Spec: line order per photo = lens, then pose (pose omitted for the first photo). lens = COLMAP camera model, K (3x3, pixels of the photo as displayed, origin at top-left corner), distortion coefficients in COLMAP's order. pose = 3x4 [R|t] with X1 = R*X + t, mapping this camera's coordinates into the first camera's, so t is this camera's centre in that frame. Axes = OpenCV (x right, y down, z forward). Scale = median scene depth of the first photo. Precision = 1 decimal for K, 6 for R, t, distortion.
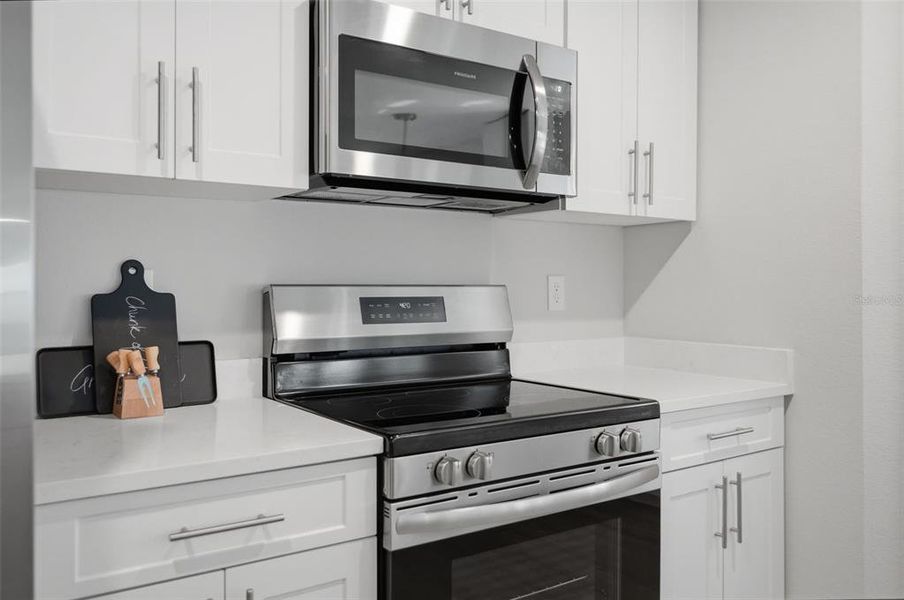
lens RADIAL K [[747.9, 0, 458.0], [0, 747.9, 283.4], [0, 0, 1]] dist [0.007337, -0.005598]
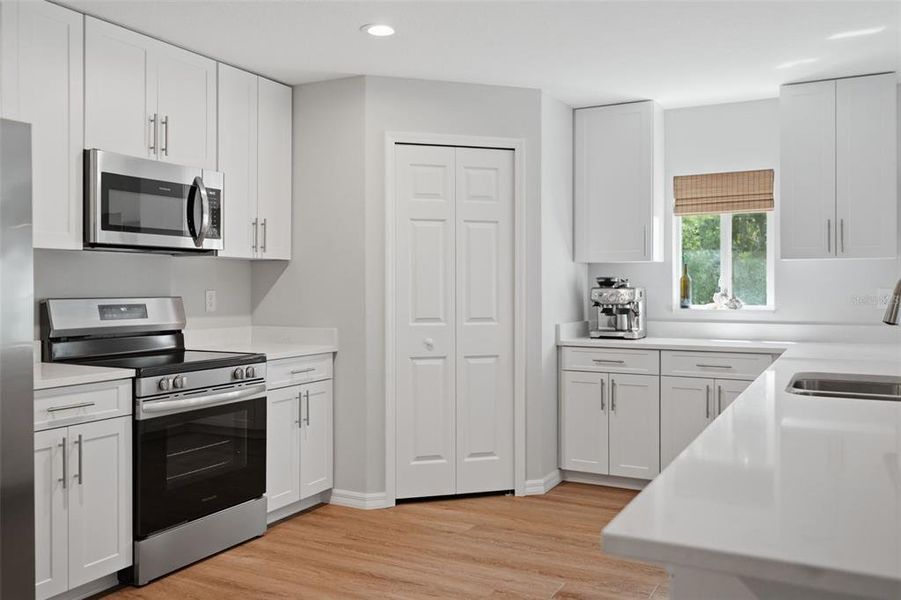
lens RADIAL K [[745.4, 0, 447.7], [0, 745.4, 282.4], [0, 0, 1]] dist [0.007337, -0.005598]
pose [[0.894511, 0.000671, 0.447046, -0.192501], [0.000201, 0.999998, -0.001904, -0.033399], [-0.447047, 0.001793, 0.894509, -1.014160]]
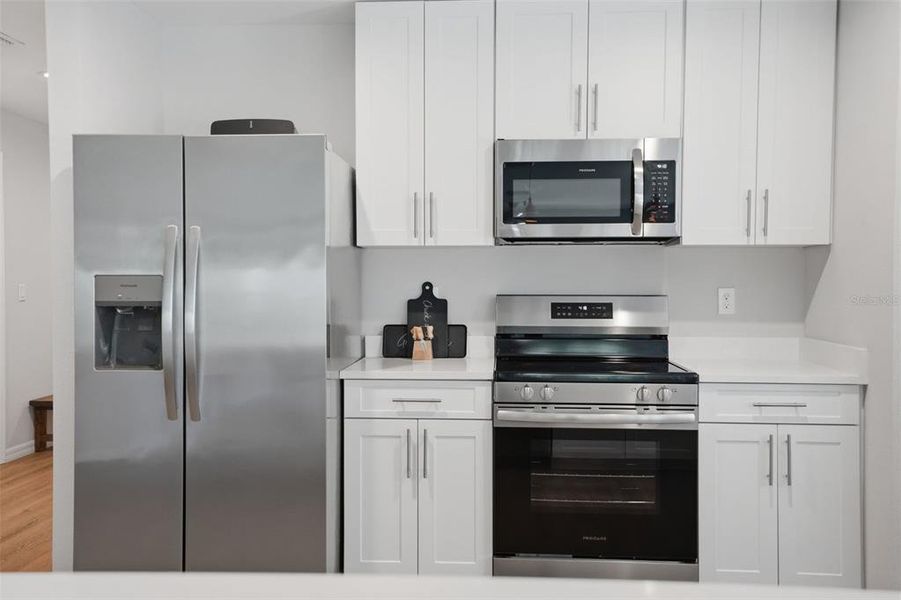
lens RADIAL K [[858.1, 0, 451.6], [0, 858.1, 298.0], [0, 0, 1]] dist [0.077263, 0.000000]
pose [[0.783286, 0.011245, -0.621560, 0.940909], [0.001937, 0.999787, 0.020528, -0.033162], [0.621659, -0.017283, 0.783097, -0.673126]]
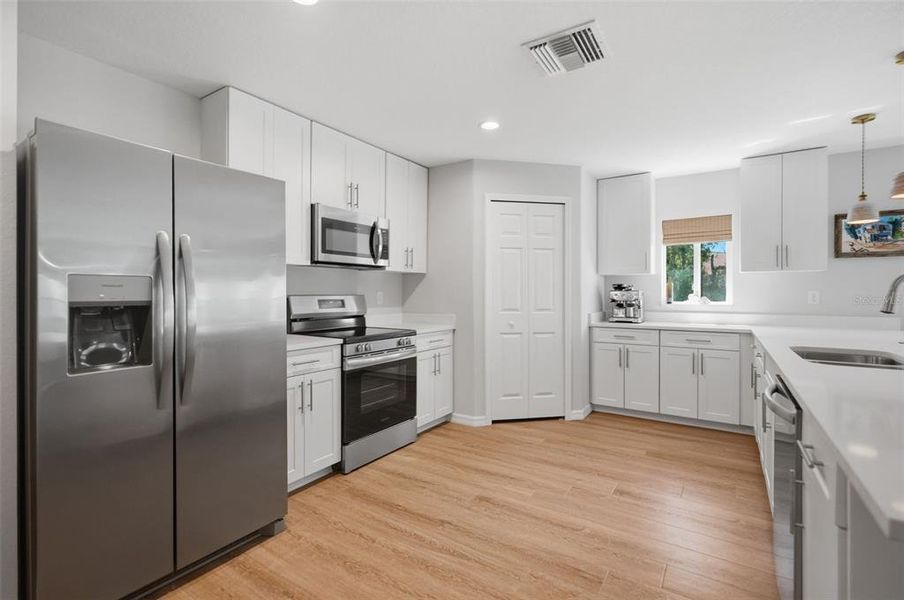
lens RADIAL K [[413.1, 0, 450.5], [0, 413.1, 291.3], [0, 0, 1]] dist [0.000964, 0.000250]
pose [[0.931720, 0.001023, 0.363175, -0.248550], [-0.000745, 0.999999, -0.000905, -0.013009], [-0.363175, 0.000572, 0.931721, -0.740486]]
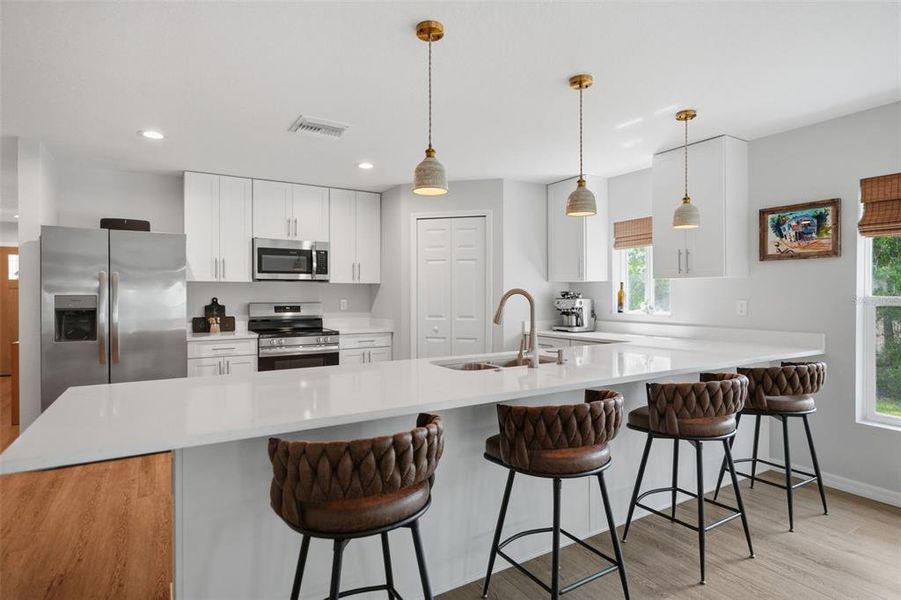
lens RADIAL K [[470.9, 0, 451.2], [0, 470.9, 293.9], [0, 0, 1]] dist [-0.003870, 0.000009]
pose [[0.998079, -0.002772, -0.061891, 1.016996], [0.002799, 0.999996, 0.000348, -0.046428], [0.061890, -0.000521, 0.998083, -1.509908]]
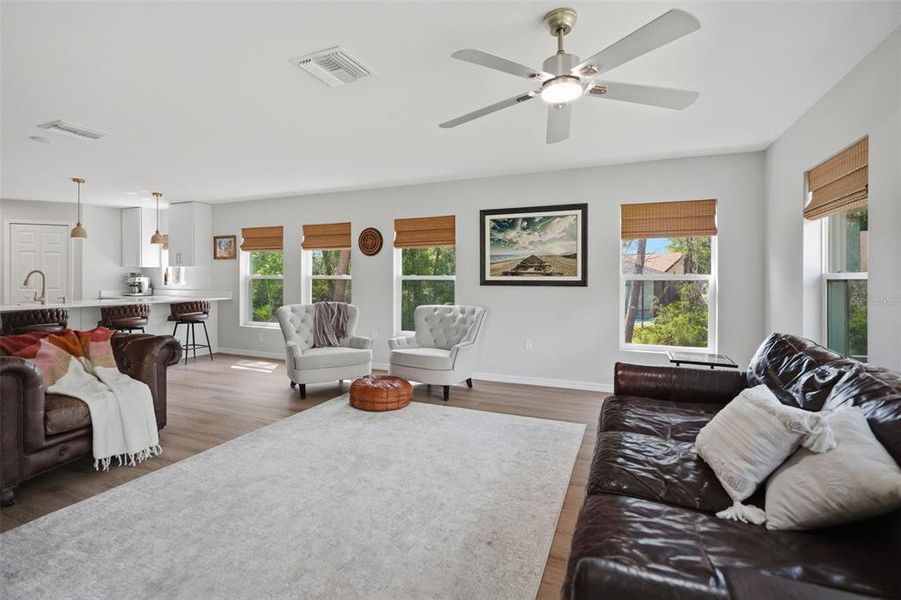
lens RADIAL K [[437.9, 0, 444.3], [0, 437.9, 278.5], [0, 0, 1]] dist [0.009570, 0.001050]
pose [[0.862773, 0.001319, 0.505589, 1.905816], [-0.003807, 0.999985, 0.003887, -0.029750], [-0.505577, -0.005278, 0.862765, -3.864845]]
